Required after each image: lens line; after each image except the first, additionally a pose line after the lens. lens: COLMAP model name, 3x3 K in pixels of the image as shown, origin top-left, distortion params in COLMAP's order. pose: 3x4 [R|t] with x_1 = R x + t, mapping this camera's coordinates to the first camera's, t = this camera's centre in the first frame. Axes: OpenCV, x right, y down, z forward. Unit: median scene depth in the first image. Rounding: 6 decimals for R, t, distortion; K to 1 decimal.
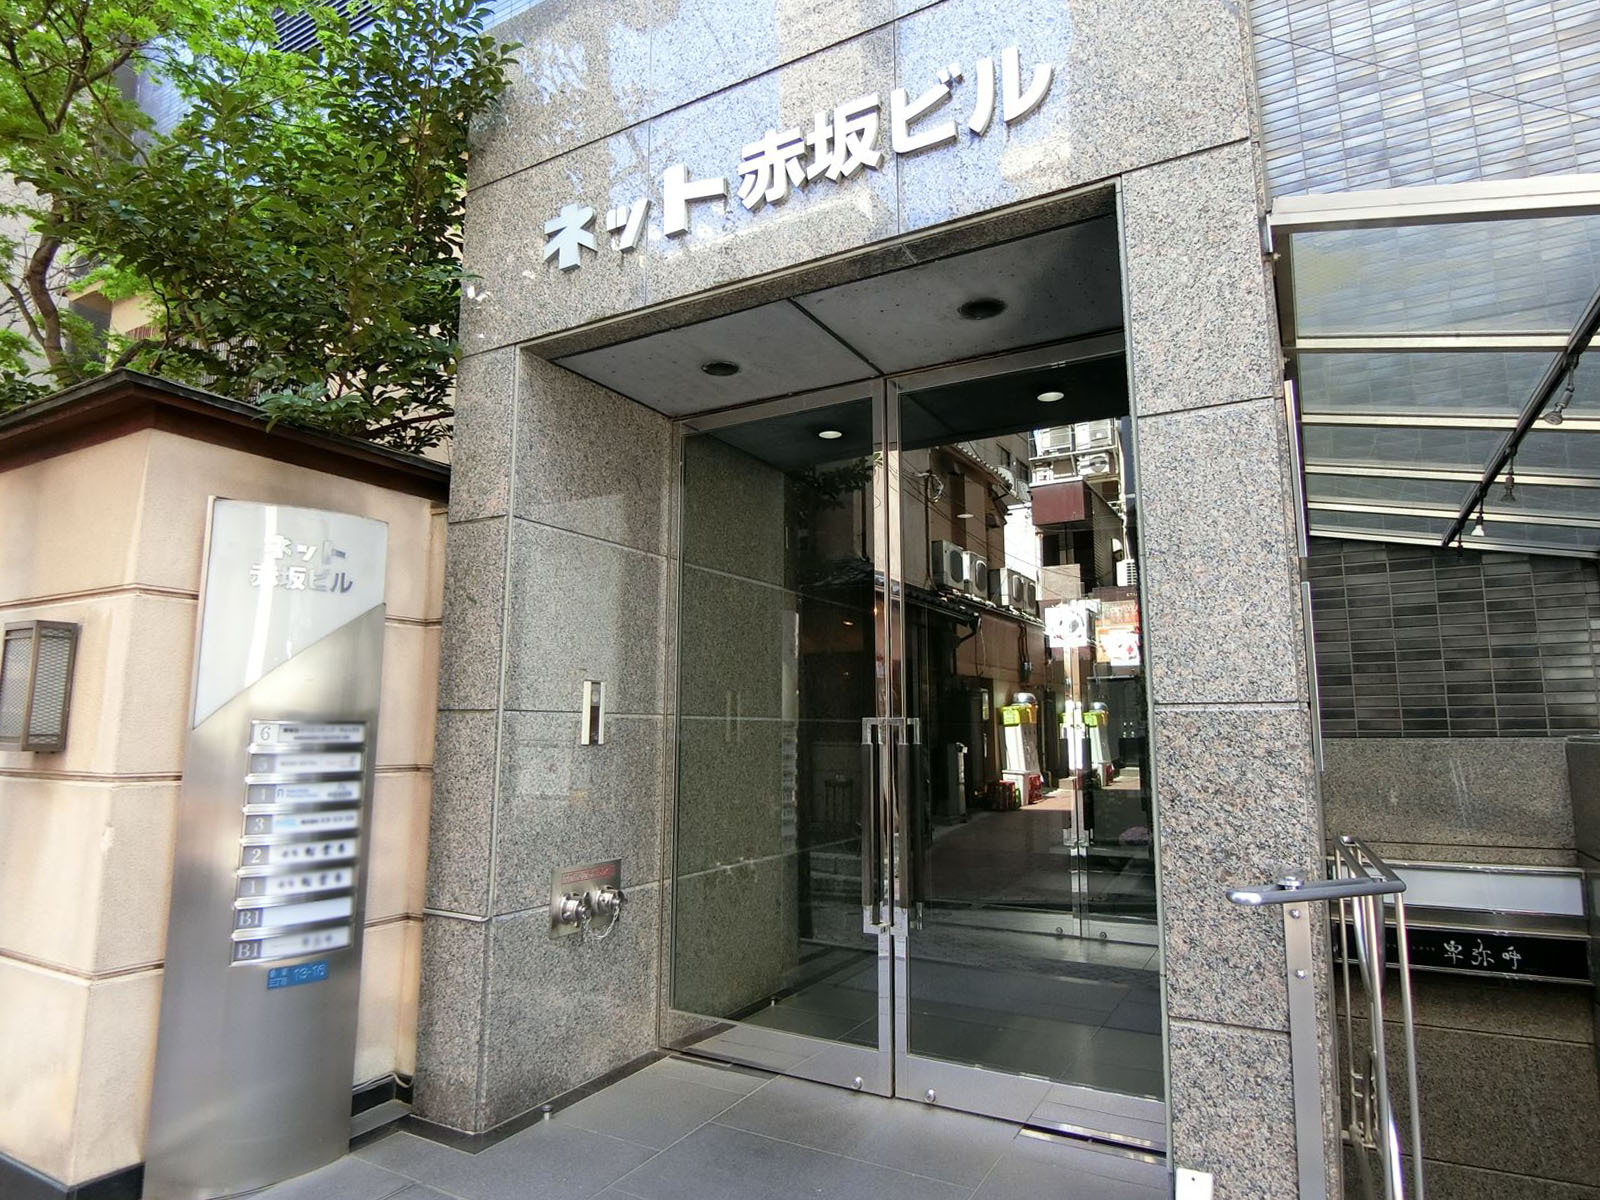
lens RADIAL K [[917.1, 0, 764.6], [0, 917.1, 568.6], [0, 0, 1]] dist [-0.020170, -0.006745]
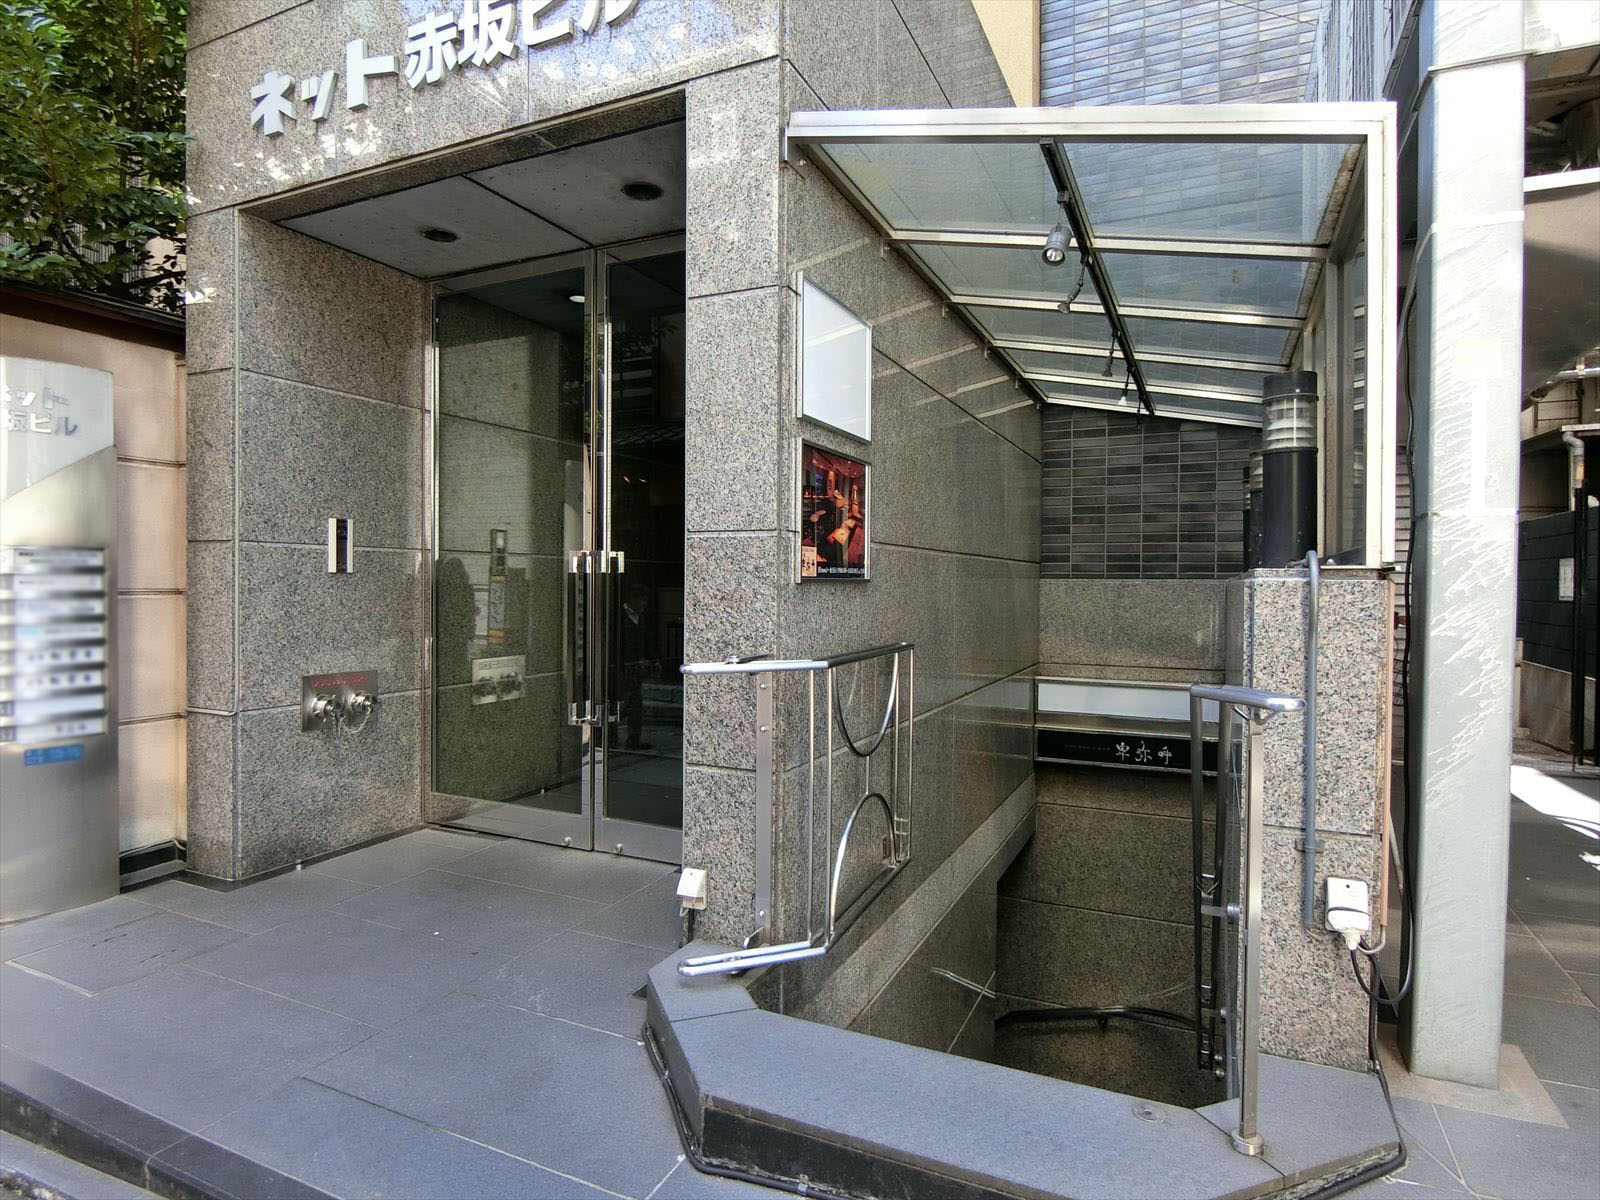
lens RADIAL K [[894.4, 0, 796.7], [0, 894.4, 582.2], [0, 0, 1]] dist [-0.023046, 0.000027]
pose [[0.995715, 0.005075, 0.092341, 0.308030], [-0.020909, 0.984991, 0.171334, 0.000115], [-0.090085, -0.172530, 0.980876, -0.168275]]
